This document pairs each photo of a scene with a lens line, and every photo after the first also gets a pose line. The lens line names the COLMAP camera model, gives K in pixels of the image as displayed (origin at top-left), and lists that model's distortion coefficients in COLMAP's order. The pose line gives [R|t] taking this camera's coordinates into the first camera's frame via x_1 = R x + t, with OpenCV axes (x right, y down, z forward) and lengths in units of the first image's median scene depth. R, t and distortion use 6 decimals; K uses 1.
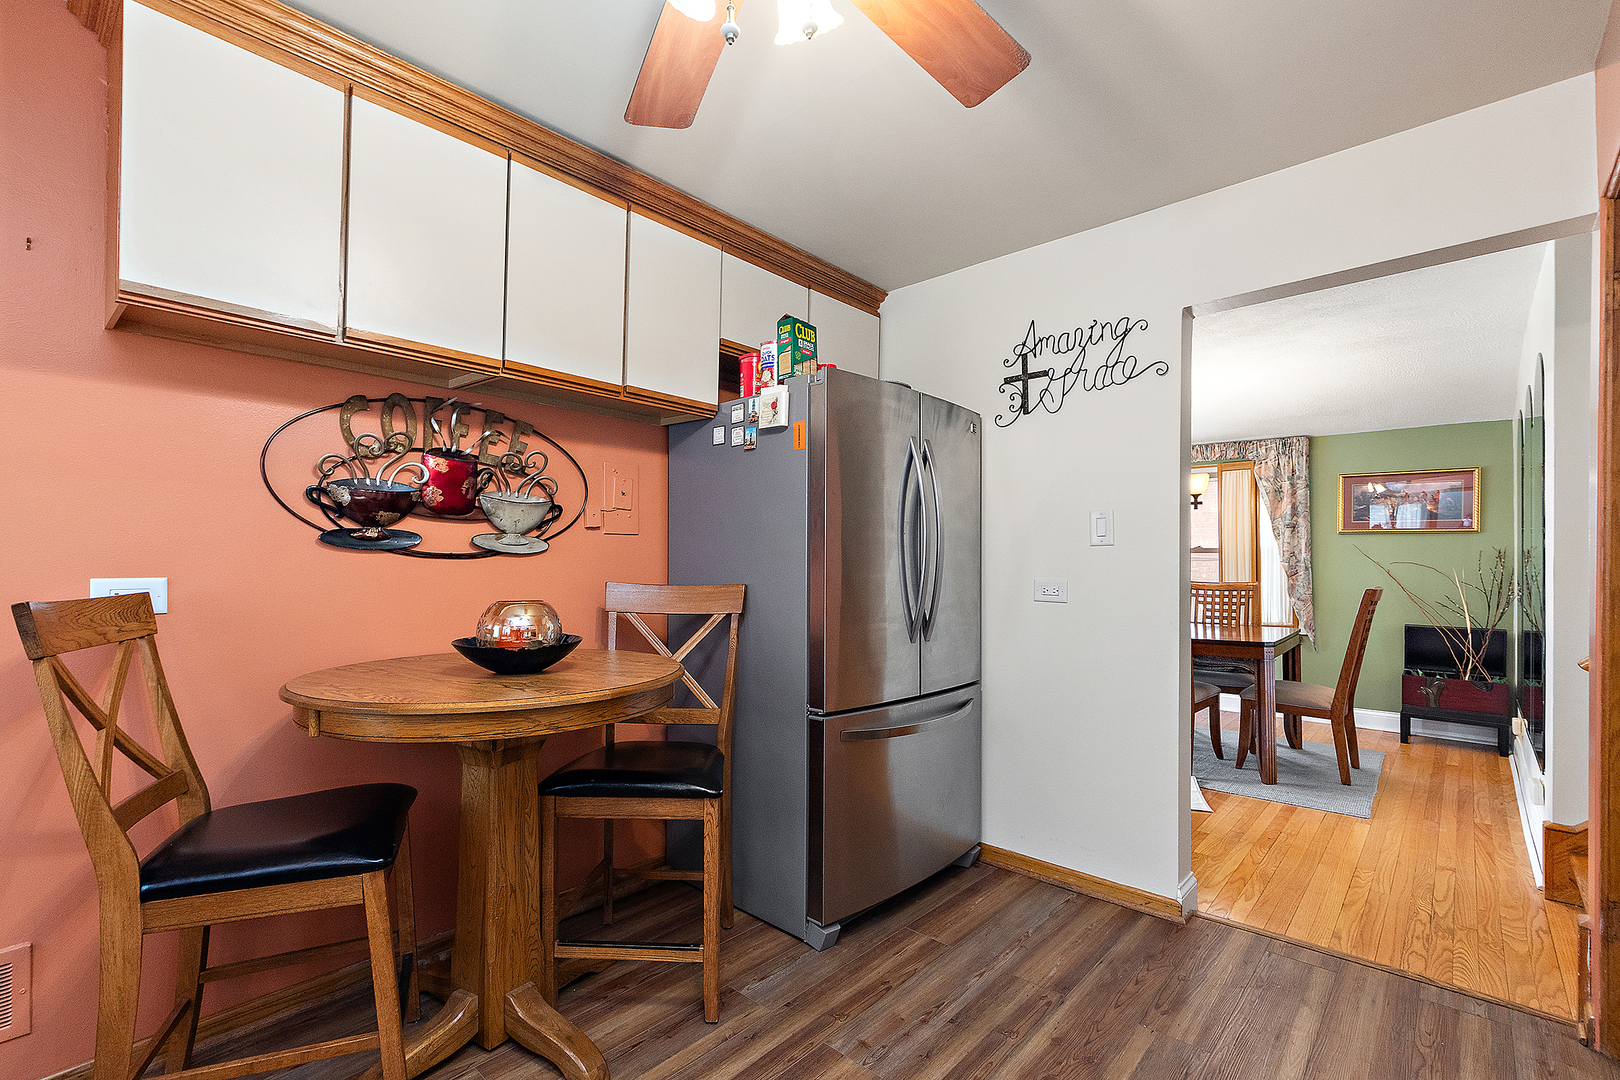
lens RADIAL K [[723.7, 0, 806.1], [0, 723.7, 562.5], [0, 0, 1]] dist [0.000241, -0.000089]
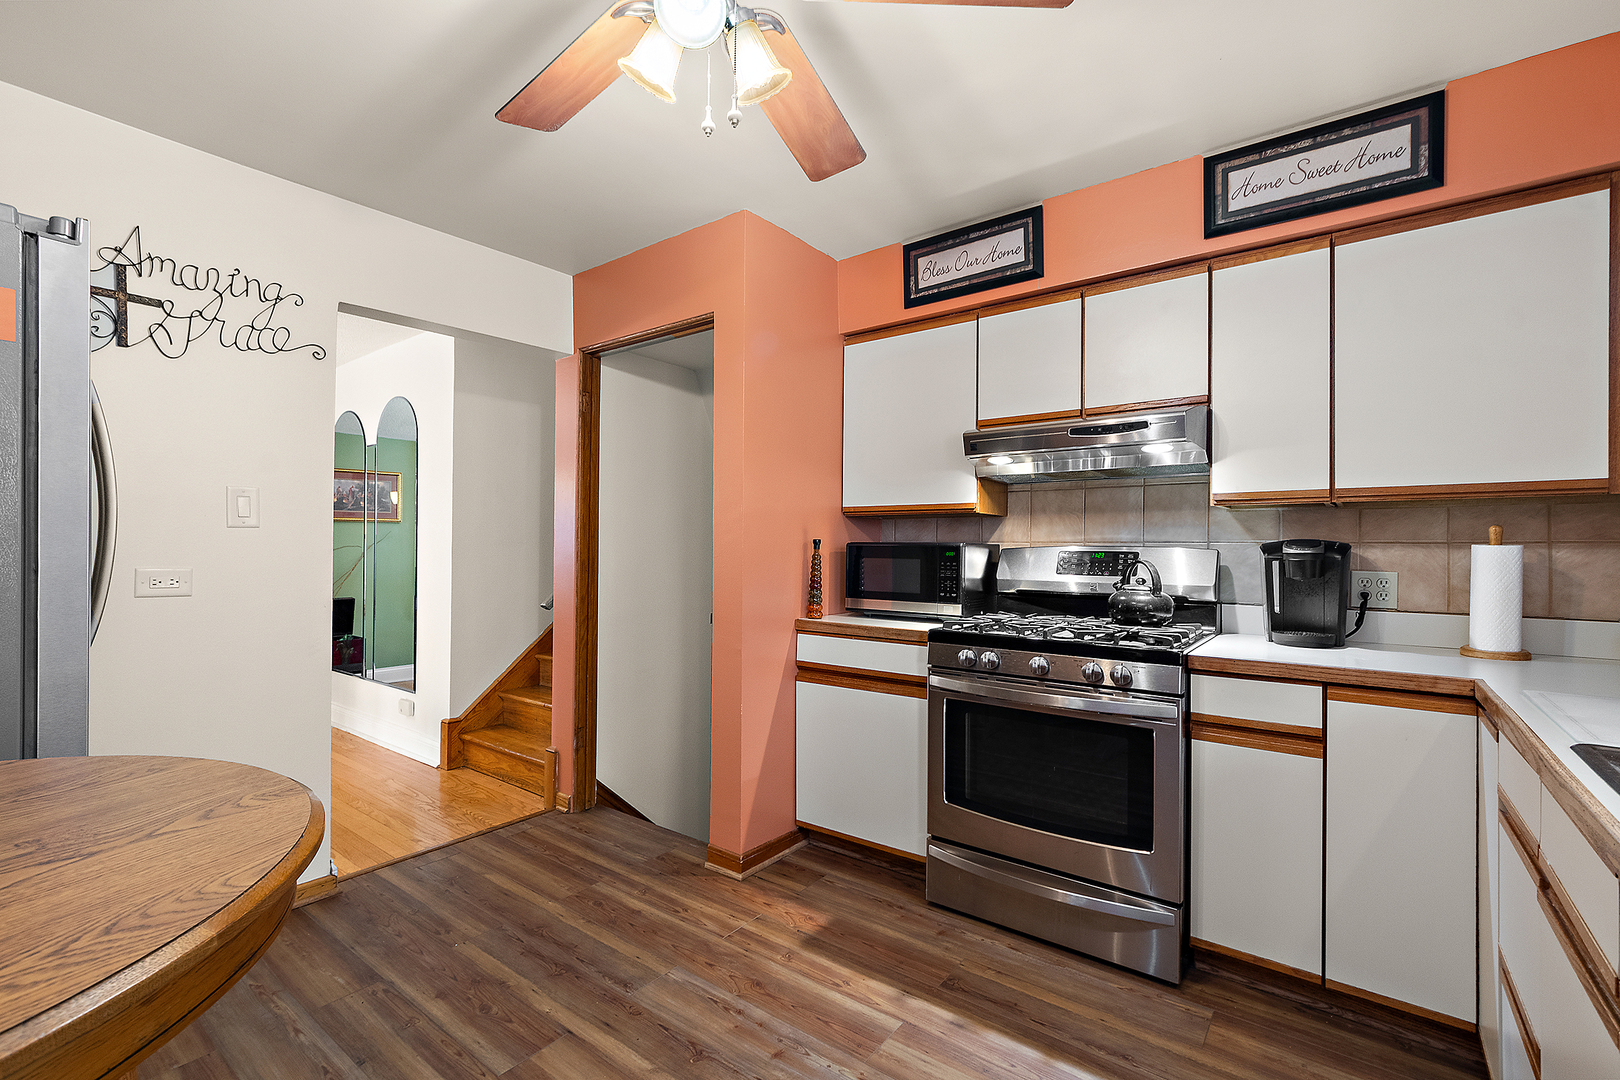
lens RADIAL K [[720.5, 0, 806.9], [0, 720.5, 549.8], [0, 0, 1]] dist [0.000177, -0.000559]
pose [[-0.083410, -0.006065, 0.996497, -0.516460], [-0.002682, 0.999979, 0.005862, -0.002632], [-0.996512, -0.002183, -0.083424, 0.378121]]
